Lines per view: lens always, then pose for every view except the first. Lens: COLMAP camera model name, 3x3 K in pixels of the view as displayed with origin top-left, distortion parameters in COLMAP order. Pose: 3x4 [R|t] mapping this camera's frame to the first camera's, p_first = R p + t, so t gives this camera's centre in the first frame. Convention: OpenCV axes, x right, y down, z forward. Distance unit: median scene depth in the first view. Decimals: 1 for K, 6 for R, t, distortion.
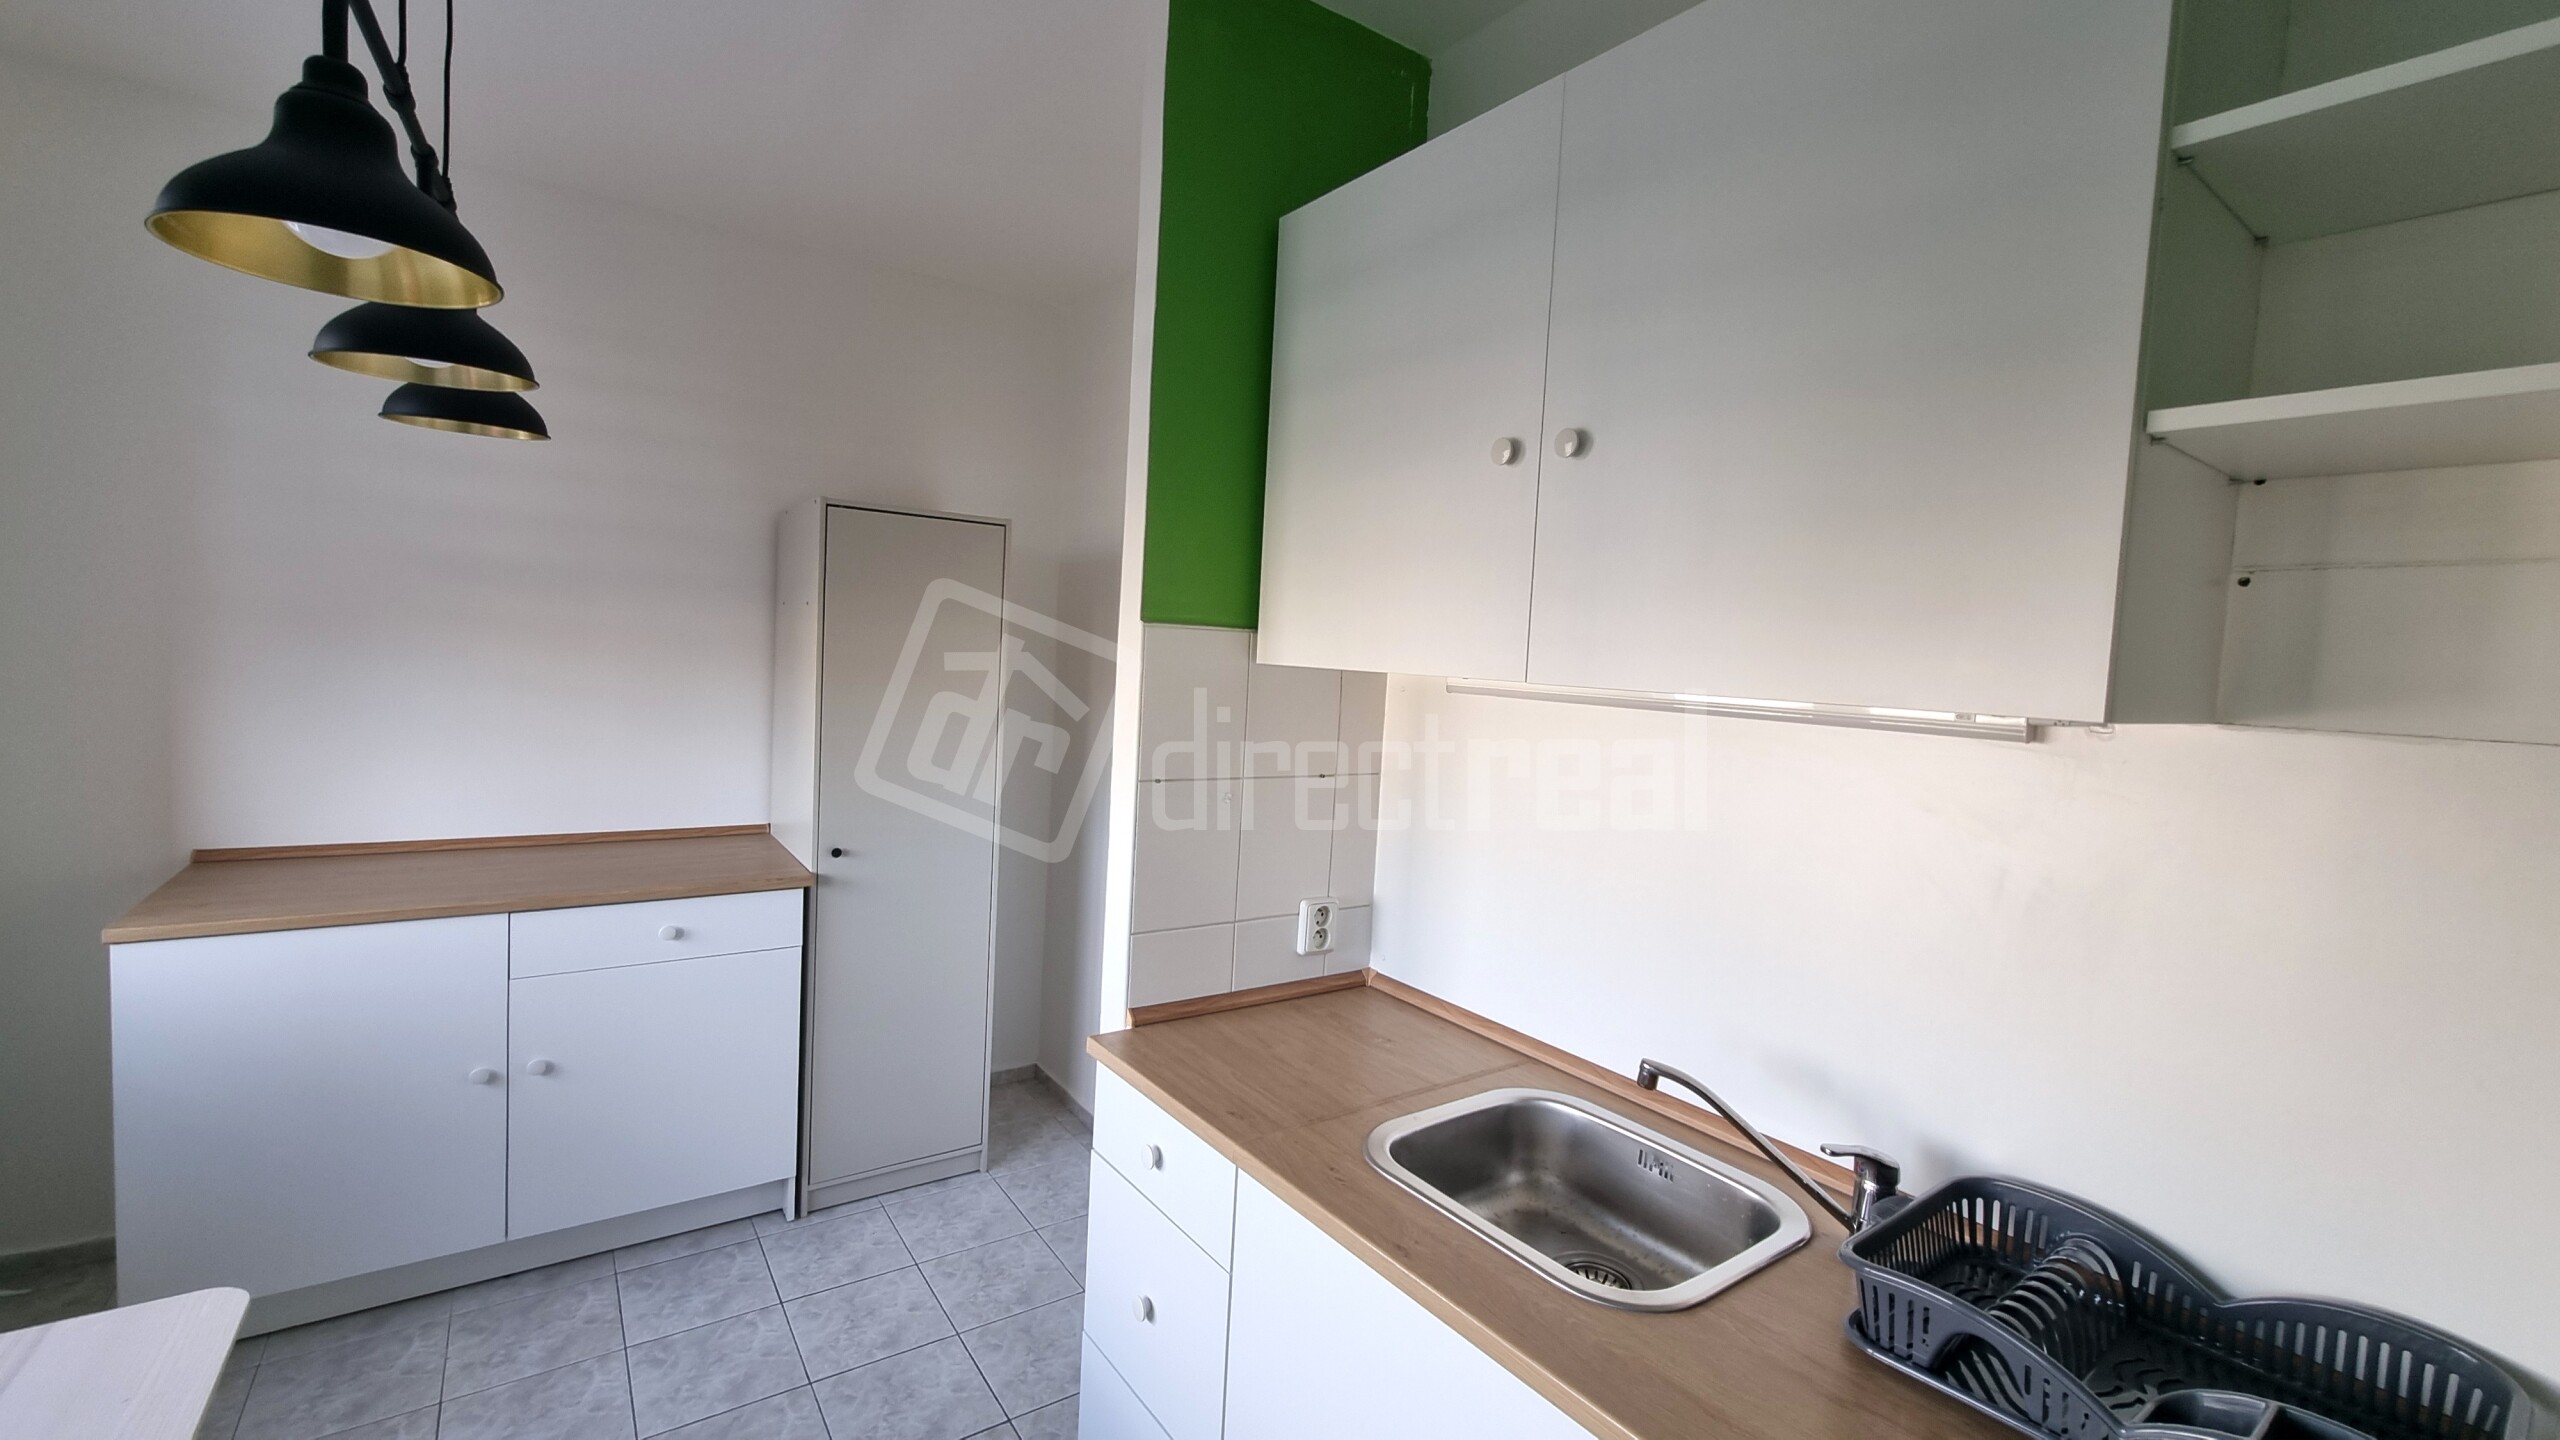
lens RADIAL K [[1056.2, 0, 1269.8], [0, 1056.2, 713.0], [0, 0, 1]] dist [-0.003973, 0.000005]
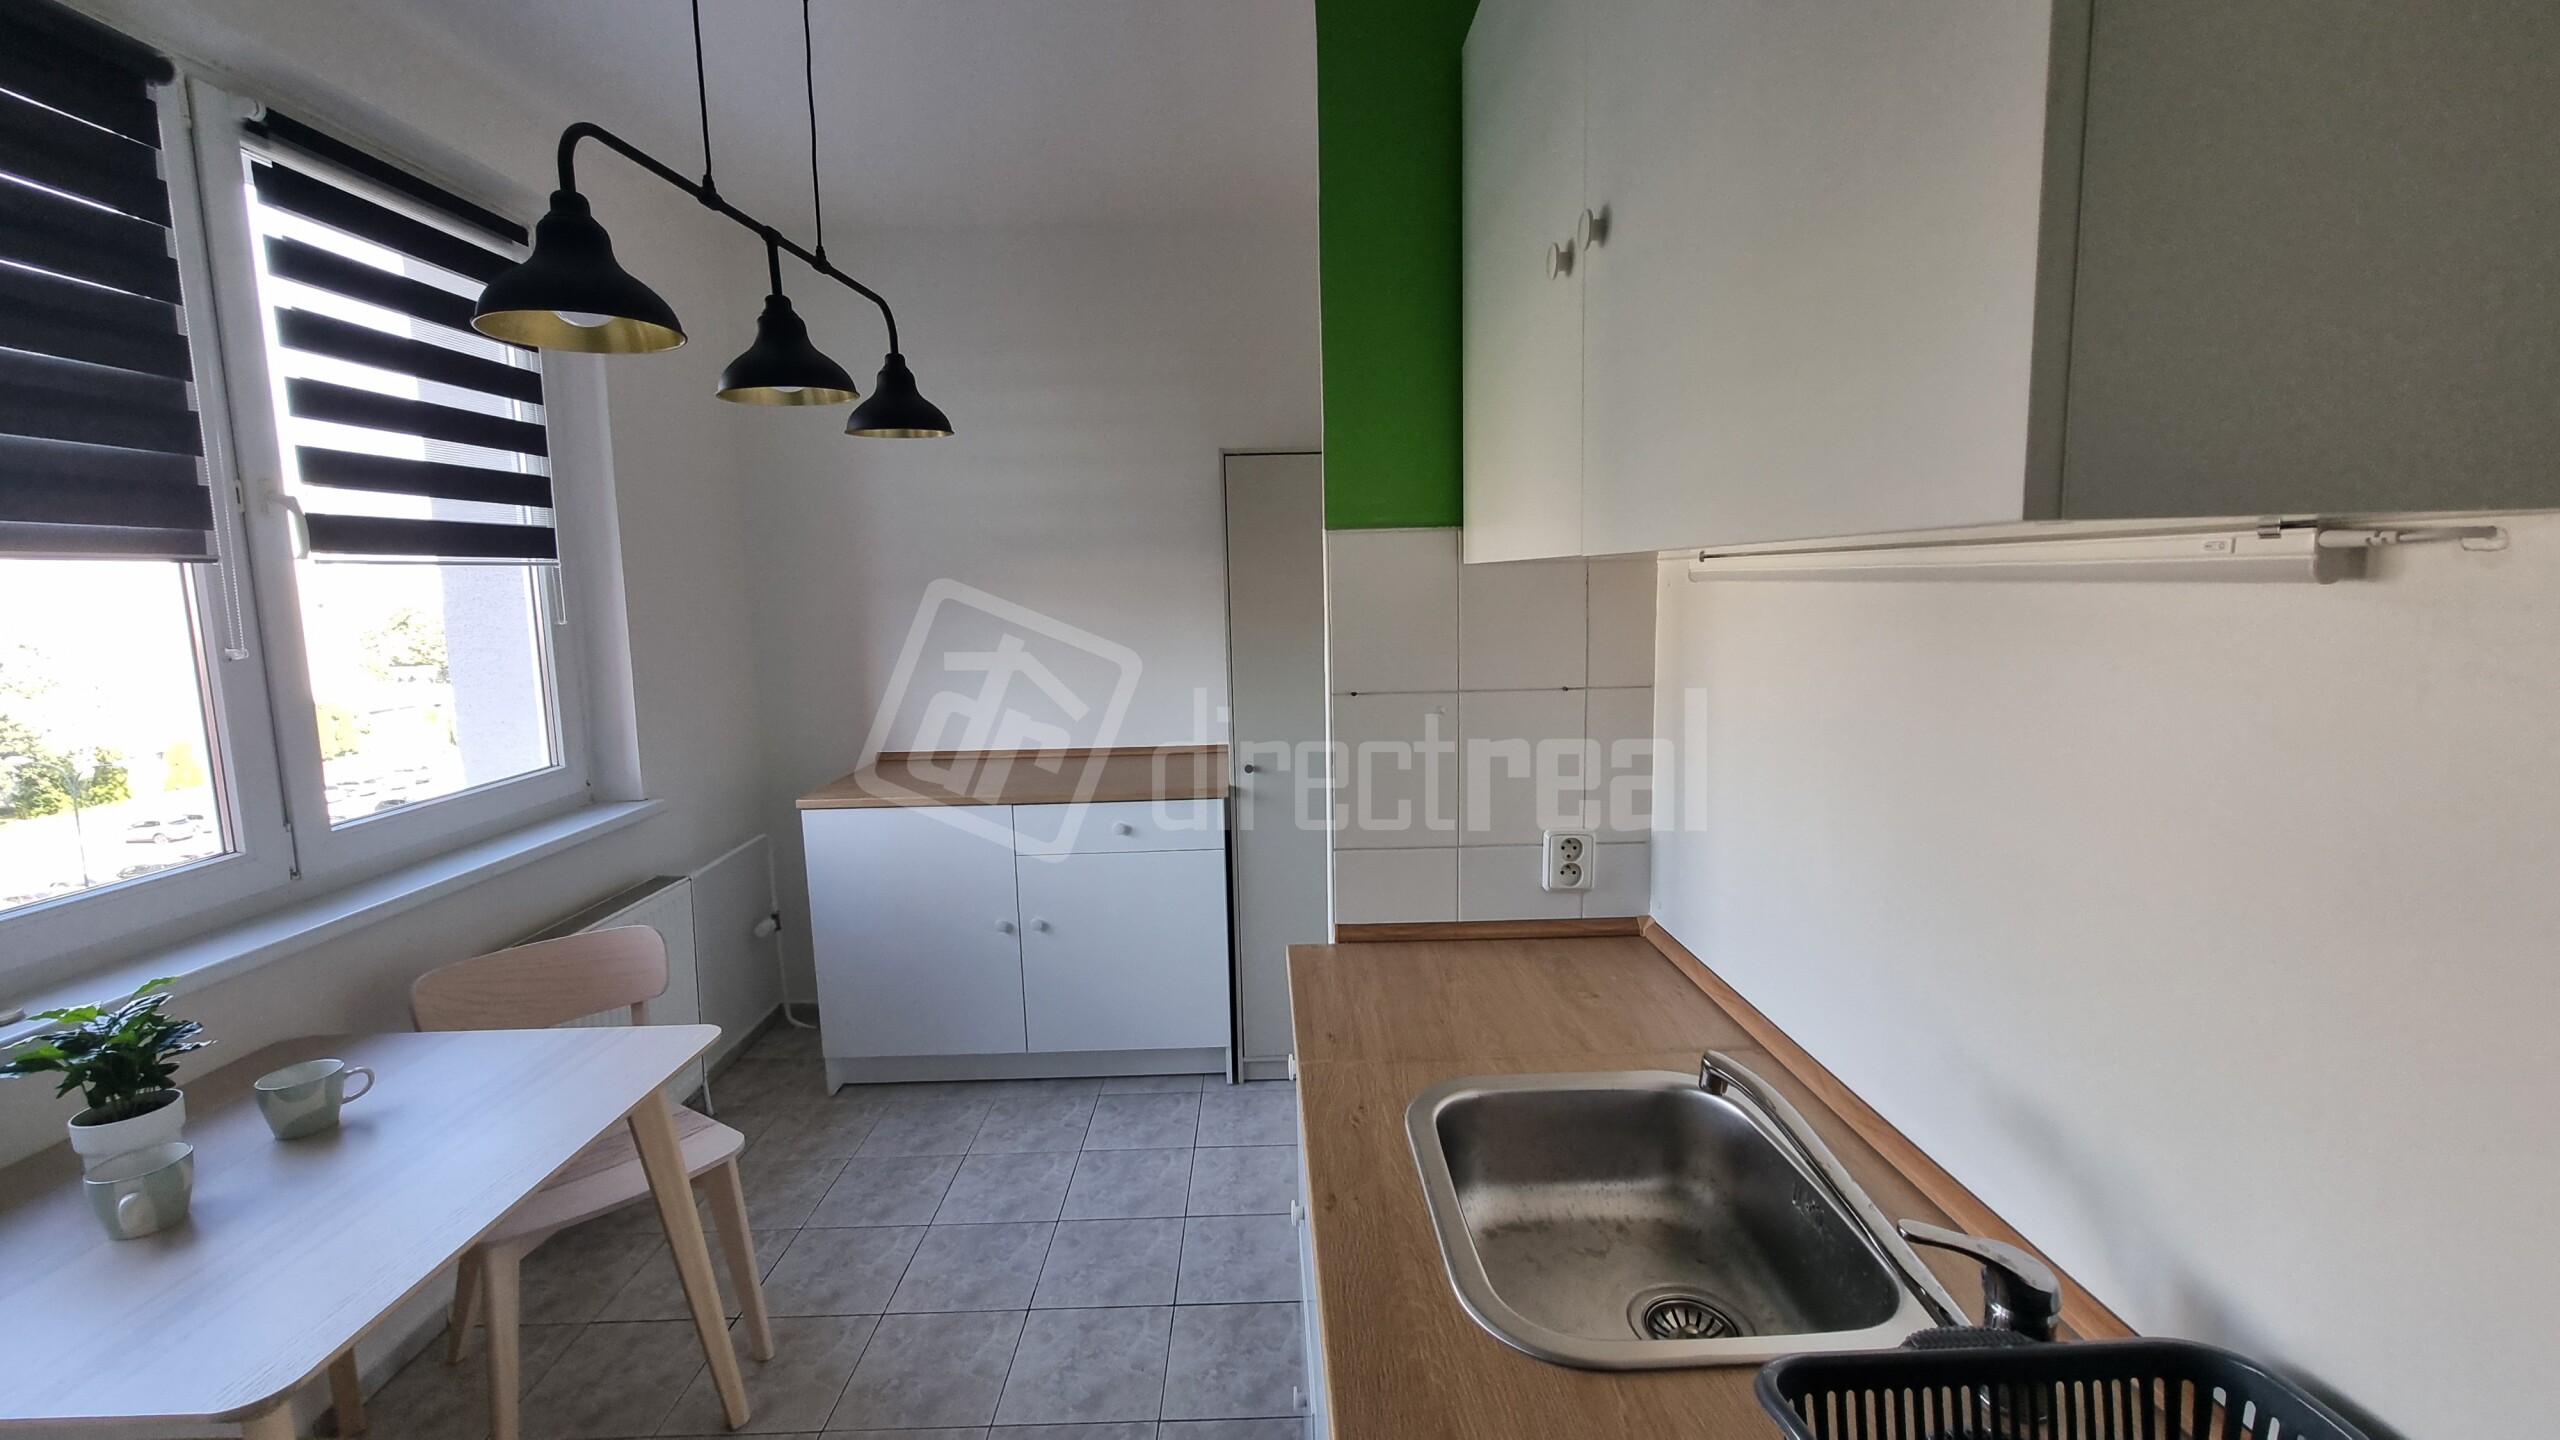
lens RADIAL K [[1051.5, 0, 1280.5], [0, 1051.5, 714.0], [0, 0, 1]] dist [0.000171, -0.000110]
pose [[0.816908, -0.000250, -0.576768, 0.352863], [0.034768, 0.998203, 0.048811, 0.029888], [0.575719, -0.059927, 0.815449, 0.158724]]
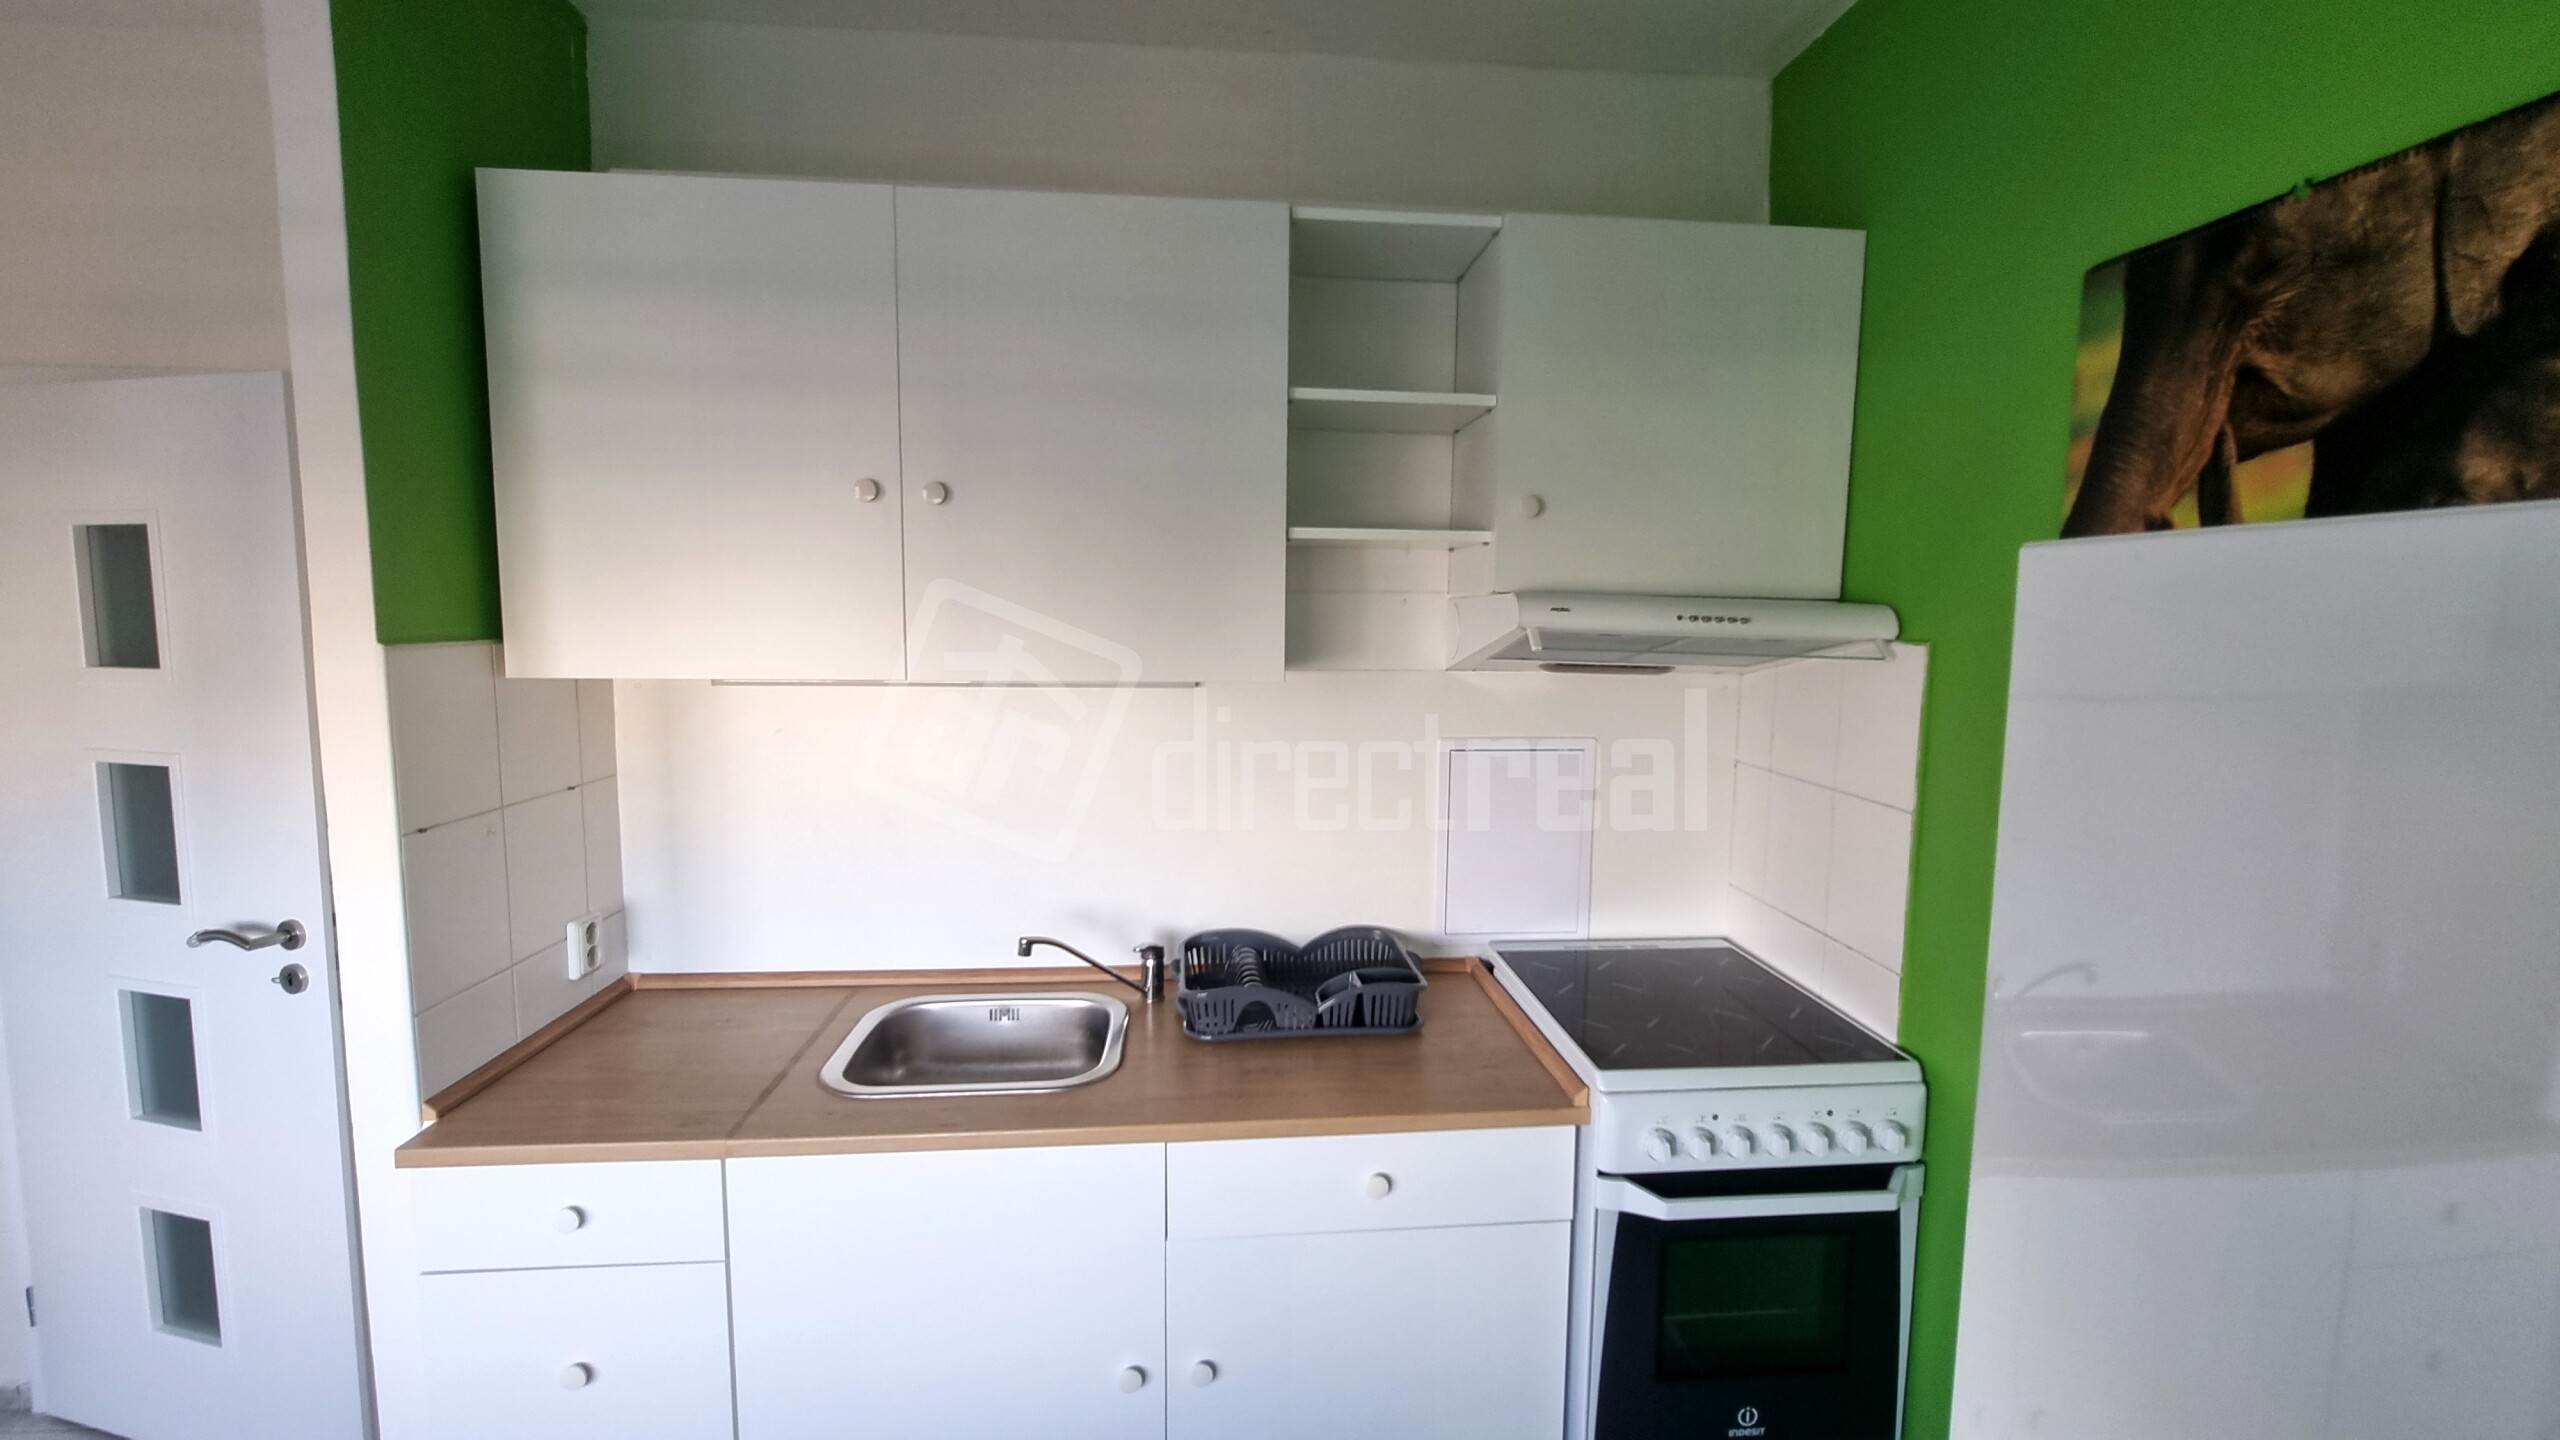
lens RADIAL K [[1056.2, 0, 1269.8], [0, 1056.2, 713.0], [0, 0, 1]] dist [-0.003973, 0.000005]
pose [[0.517948, -0.131111, 0.845304, -0.407116], [0.068300, 0.991368, 0.111917, -0.068070], [-0.852681, -0.000233, 0.522432, -0.015237]]
